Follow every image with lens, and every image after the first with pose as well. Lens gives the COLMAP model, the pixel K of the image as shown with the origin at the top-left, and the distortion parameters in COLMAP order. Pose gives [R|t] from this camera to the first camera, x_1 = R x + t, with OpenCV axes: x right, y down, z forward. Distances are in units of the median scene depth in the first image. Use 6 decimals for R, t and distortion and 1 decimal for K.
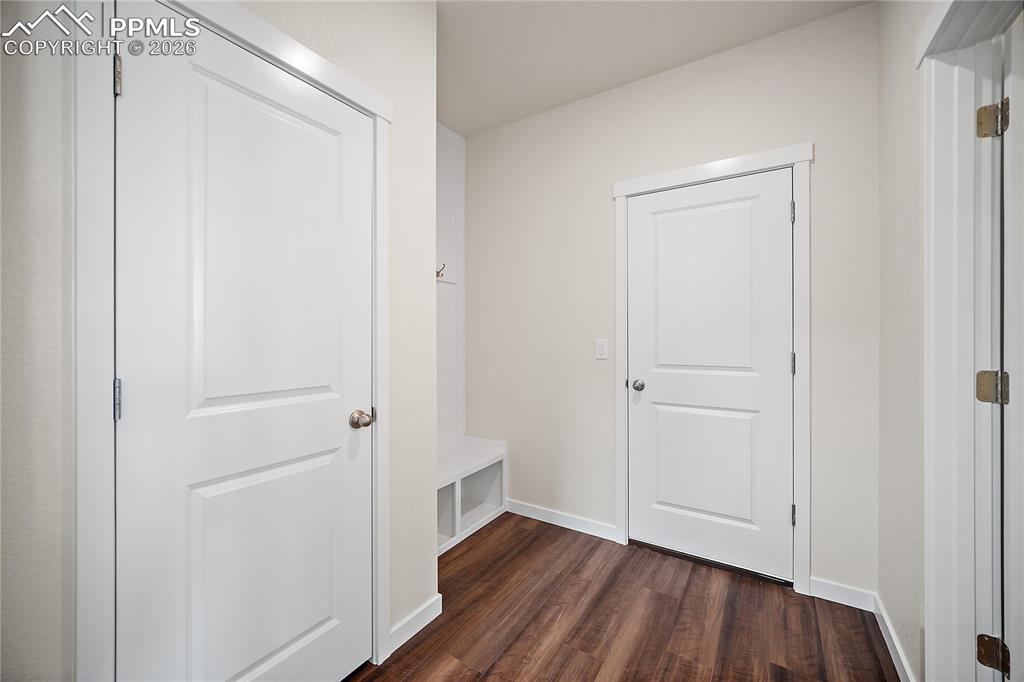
lens RADIAL K [[404.1, 0, 511.0], [0, 404.1, 342.2], [0, 0, 1]] dist [-0.001288, -0.000254]
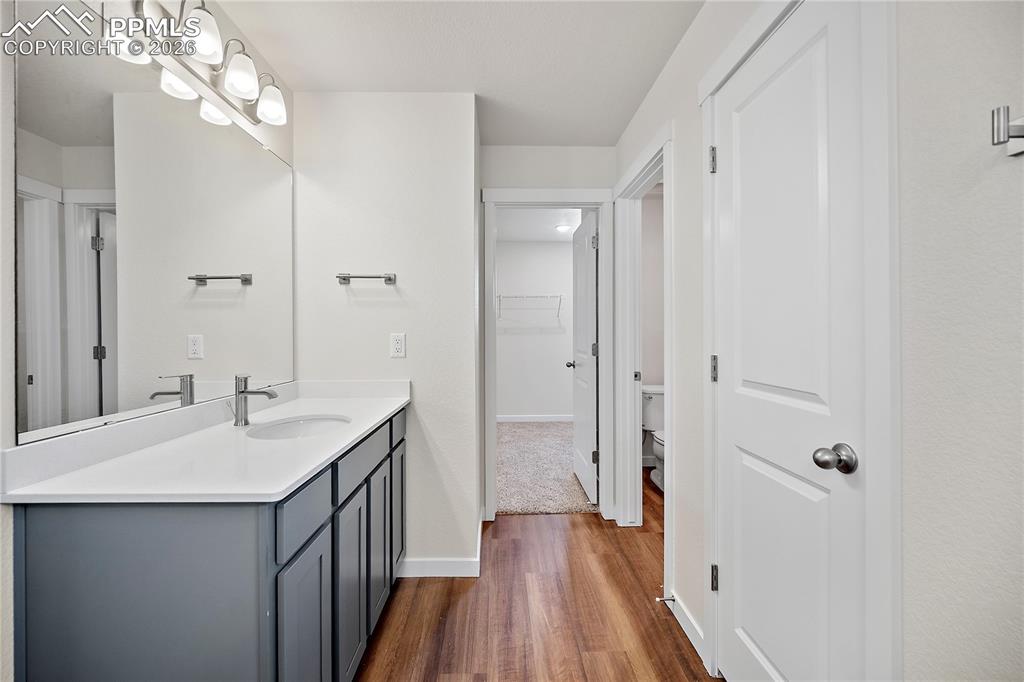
lens RADIAL K [[404.1, 0, 511.0], [0, 404.1, 342.2], [0, 0, 1]] dist [-0.001288, -0.000254]
pose [[-0.829751, 0.000560, -0.558134, 0.698376], [0.000084, 1.000000, 0.000878, -0.006015], [0.558134, 0.000682, -0.829750, 1.654595]]
